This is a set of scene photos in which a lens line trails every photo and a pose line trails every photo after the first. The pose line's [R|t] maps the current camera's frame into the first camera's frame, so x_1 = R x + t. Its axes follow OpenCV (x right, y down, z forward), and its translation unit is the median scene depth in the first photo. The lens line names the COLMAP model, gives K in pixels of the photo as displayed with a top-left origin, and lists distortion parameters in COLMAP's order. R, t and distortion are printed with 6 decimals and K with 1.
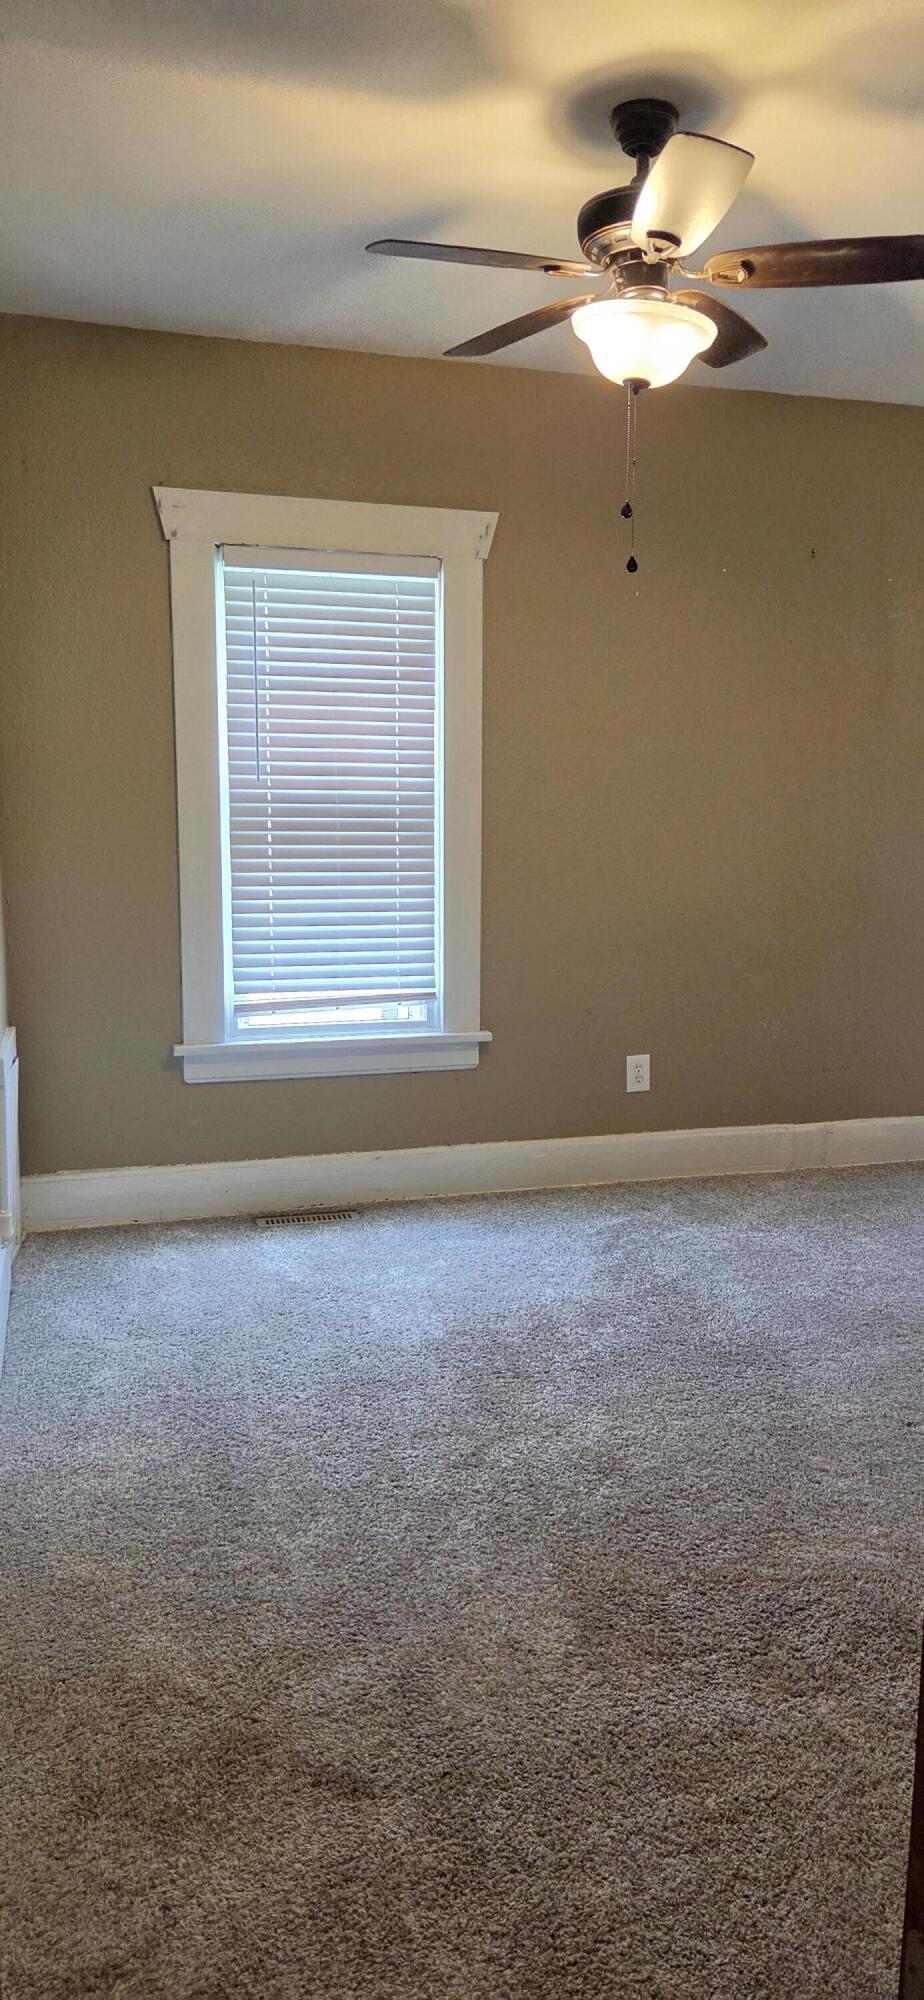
lens RADIAL K [[1317.2, 0, 462.0], [0, 1317.2, 1000.0], [0, 0, 1]] dist [0.001439, -0.000289]
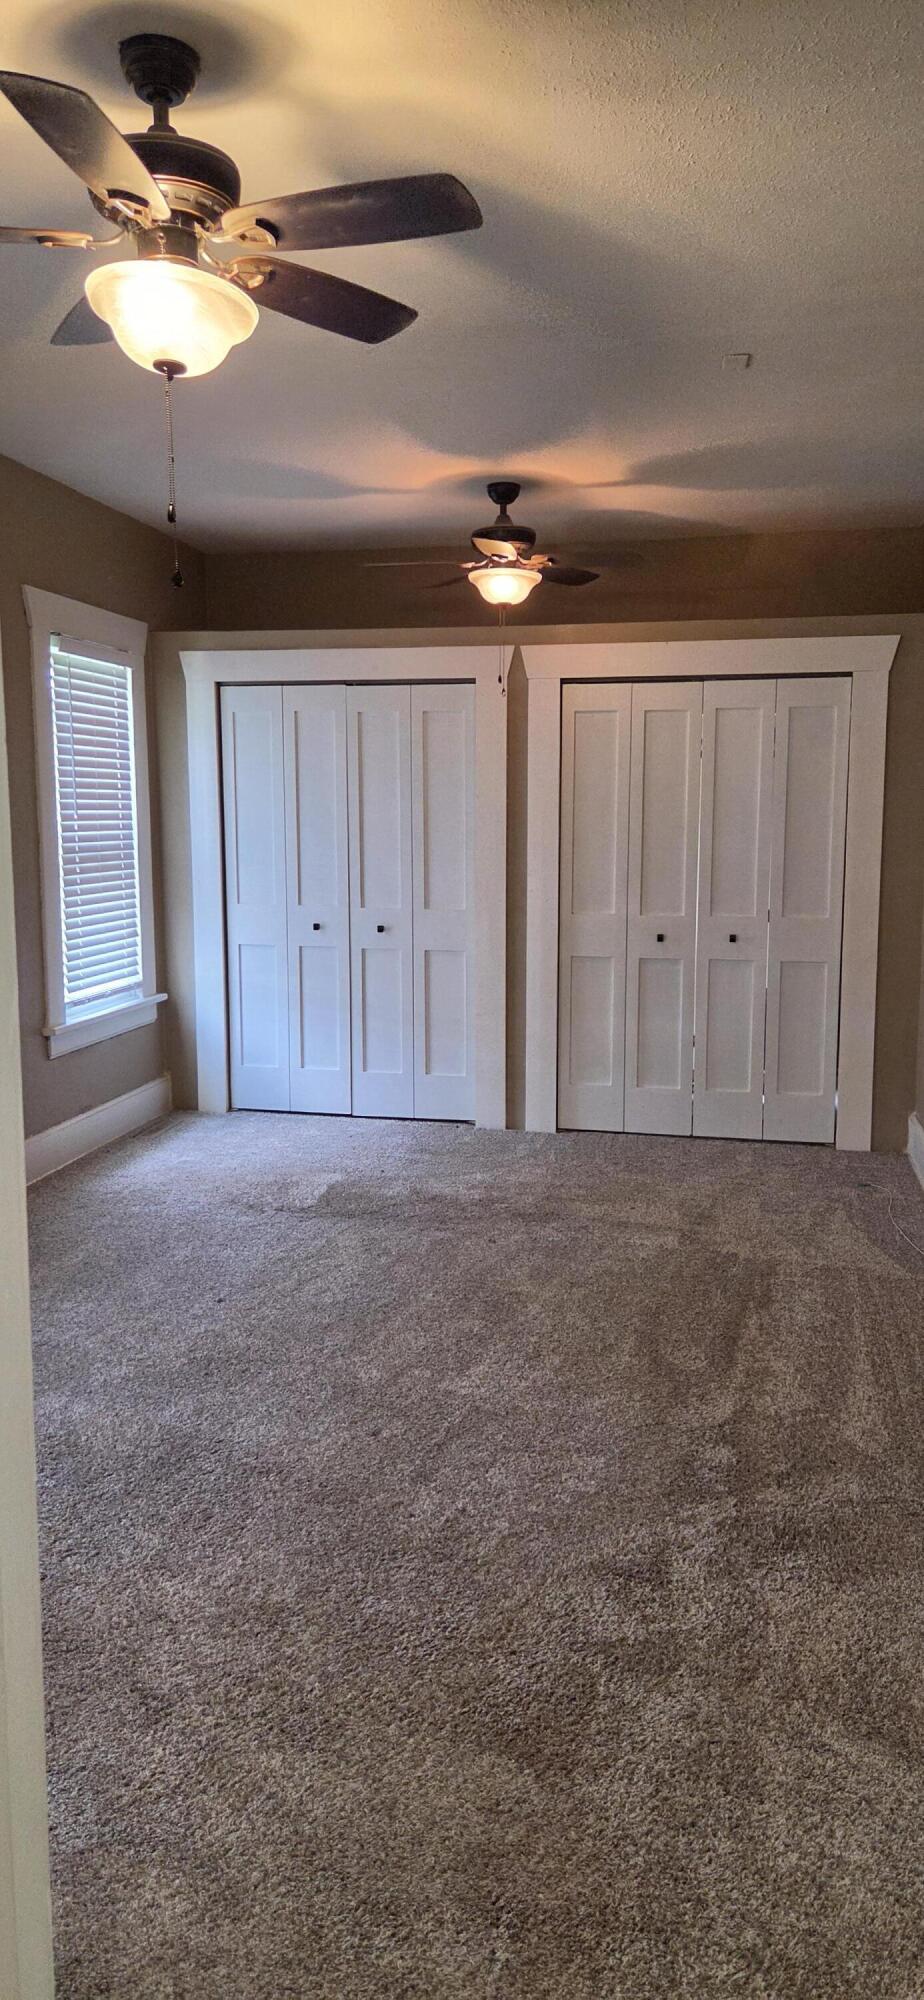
lens RADIAL K [[1297.5, 0, 462.0], [0, 1297.5, 1000.0], [0, 0, 1]] dist [-0.023260, -0.000281]
pose [[0.475265, -0.130168, 0.870160, -0.545711], [0.142812, 0.987293, 0.069689, -0.093971], [-0.868175, 0.091149, 0.487816, 0.460728]]
